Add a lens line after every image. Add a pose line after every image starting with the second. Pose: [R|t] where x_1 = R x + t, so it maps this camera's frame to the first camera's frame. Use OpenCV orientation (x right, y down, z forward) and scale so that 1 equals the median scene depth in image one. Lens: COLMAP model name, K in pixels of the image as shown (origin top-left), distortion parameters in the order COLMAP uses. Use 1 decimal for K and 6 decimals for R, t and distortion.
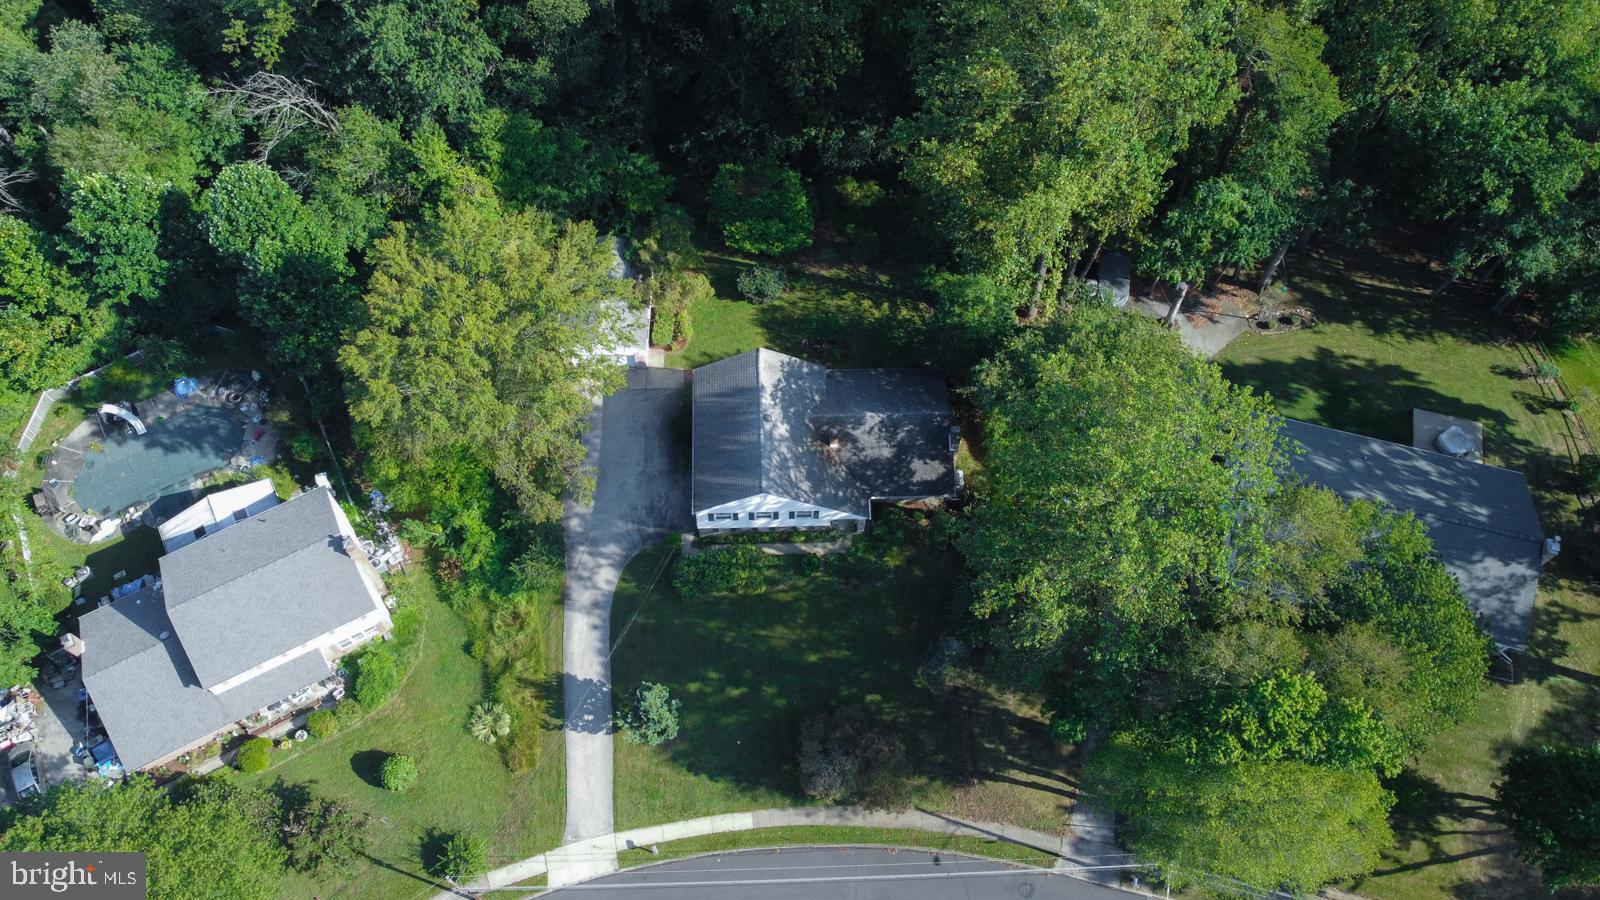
lens RADIAL K [[1231.8, 0, 795.6], [0, 1231.8, 449.2], [0, 0, 1]] dist [0.003914, -0.005426]
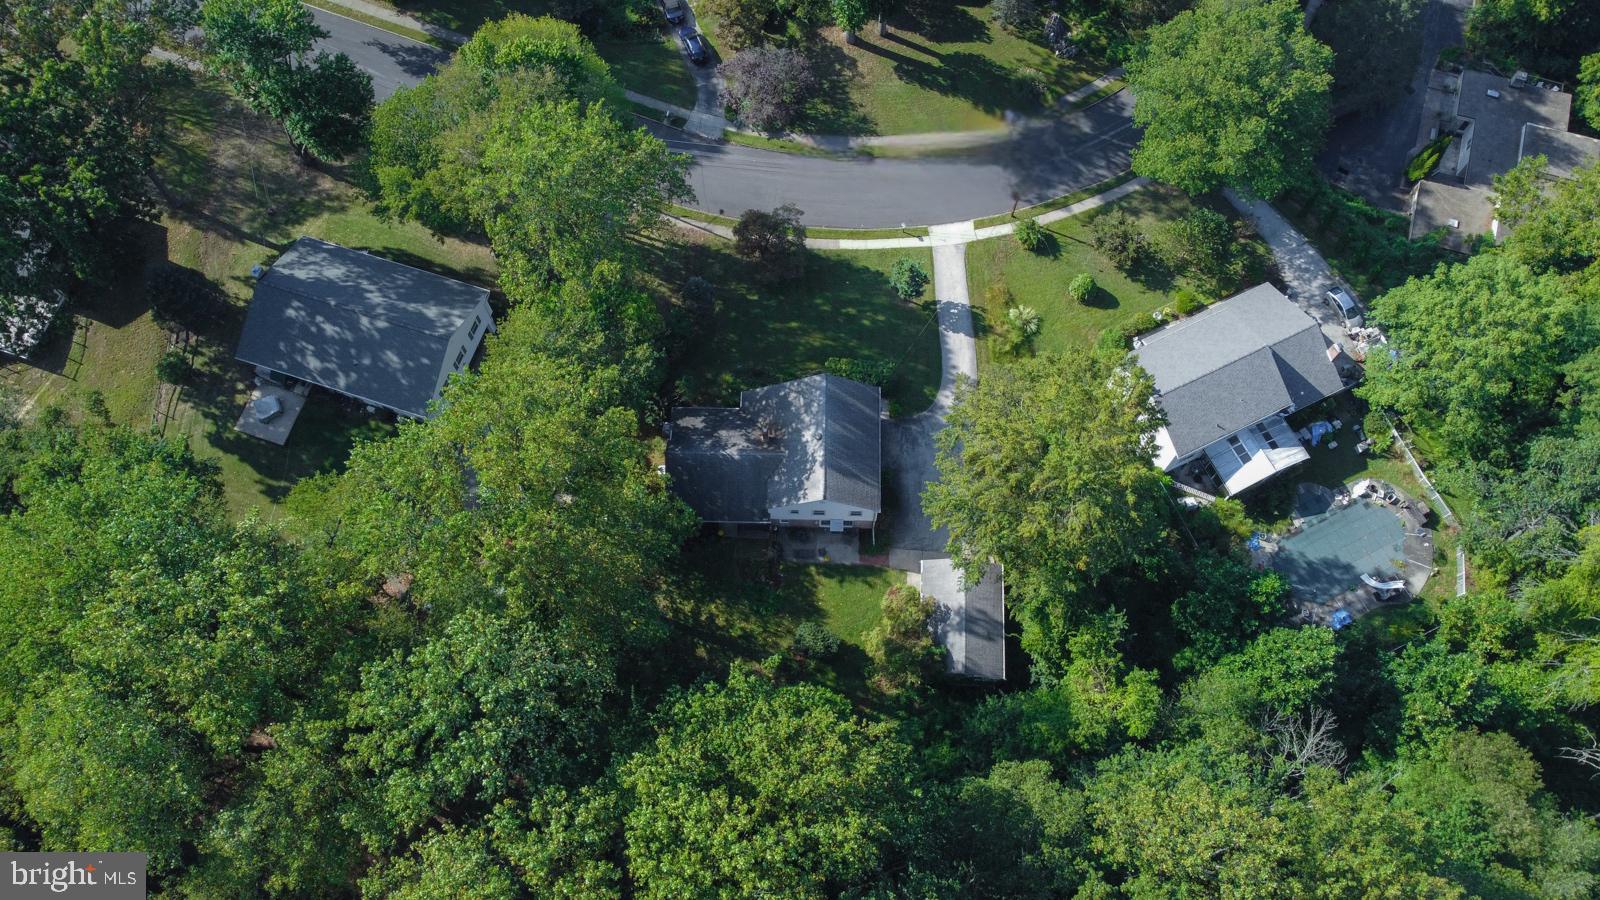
lens RADIAL K [[1193.1, 0, 794.9], [0, 1193.1, 452.1], [0, 0, 1]] dist [0.006334, -0.019855]
pose [[-0.998344, -0.052821, 0.022797, -0.025987], [0.051889, -0.655593, 0.753330, -0.901545], [-0.024846, 0.753265, 0.657248, 0.225583]]
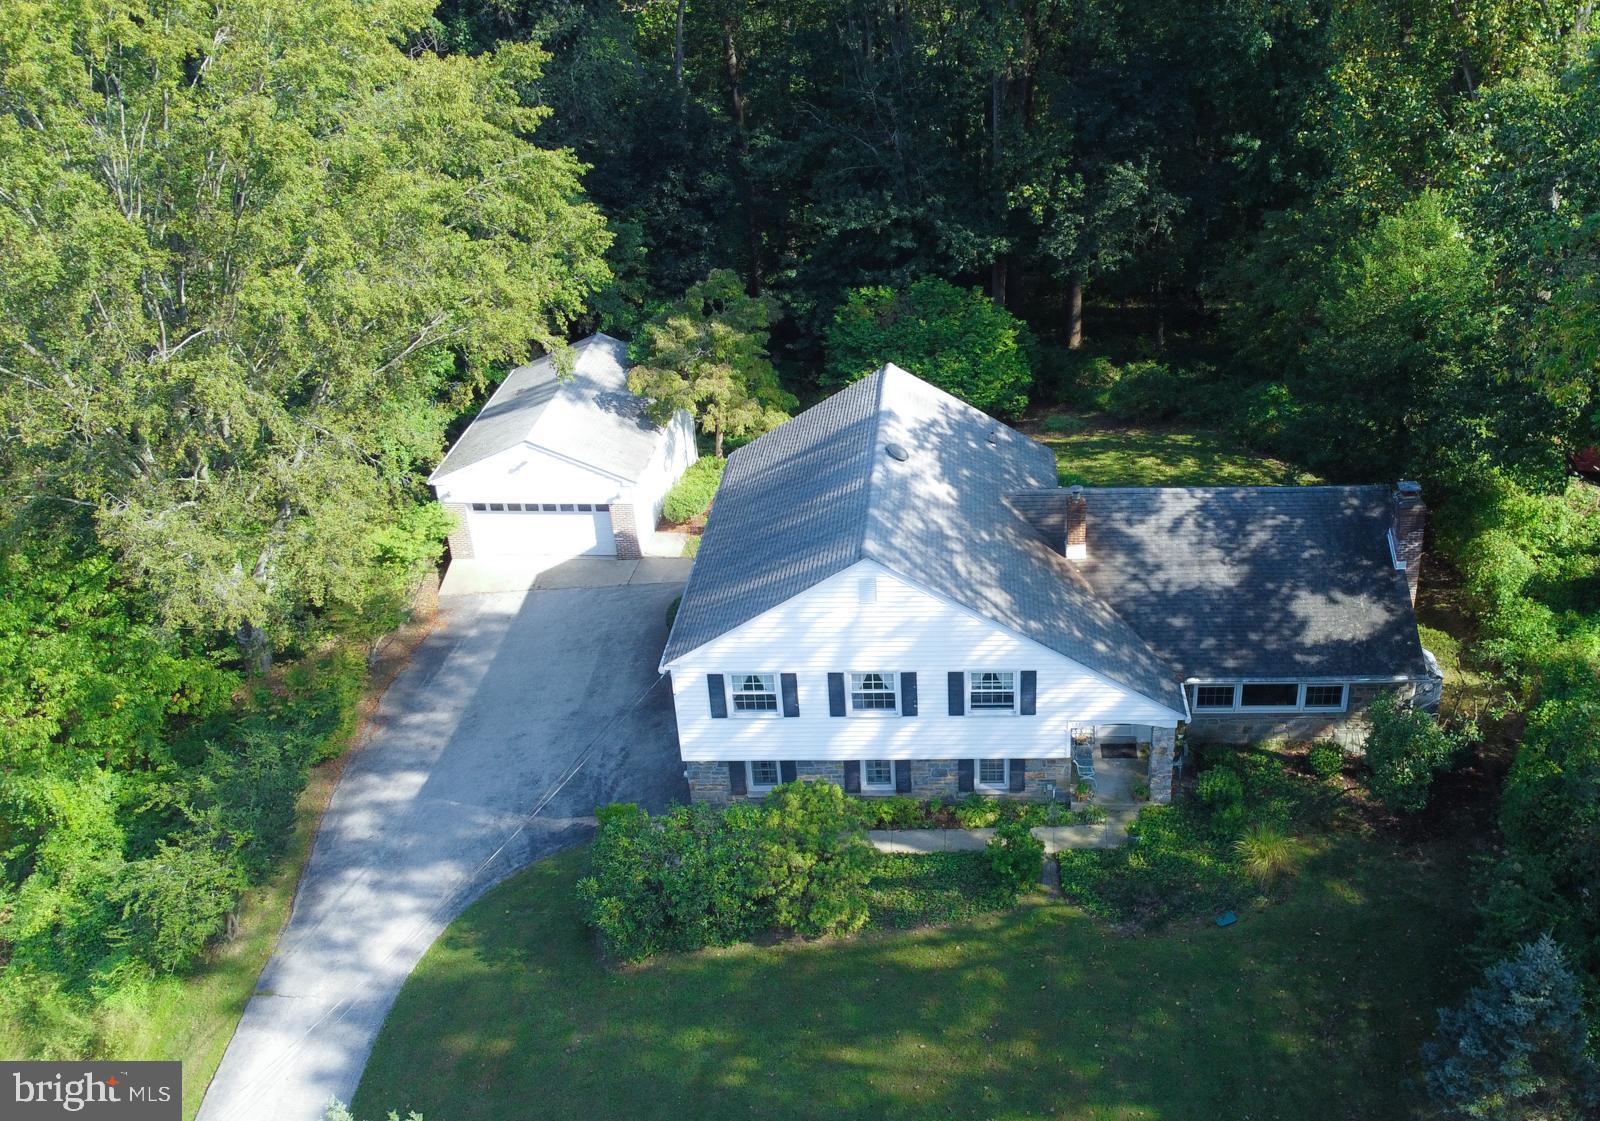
lens RADIAL K [[1518.7, 0, 995.1], [0, 1518.7, 560.5], [0, 0, 1]] dist [-0.004689, -0.002859]
pose [[0.999681, -0.001976, -0.025186, 0.017660], [-0.012126, 0.837063, -0.546972, 0.244492], [0.022163, 0.547103, 0.836772, 0.615119]]
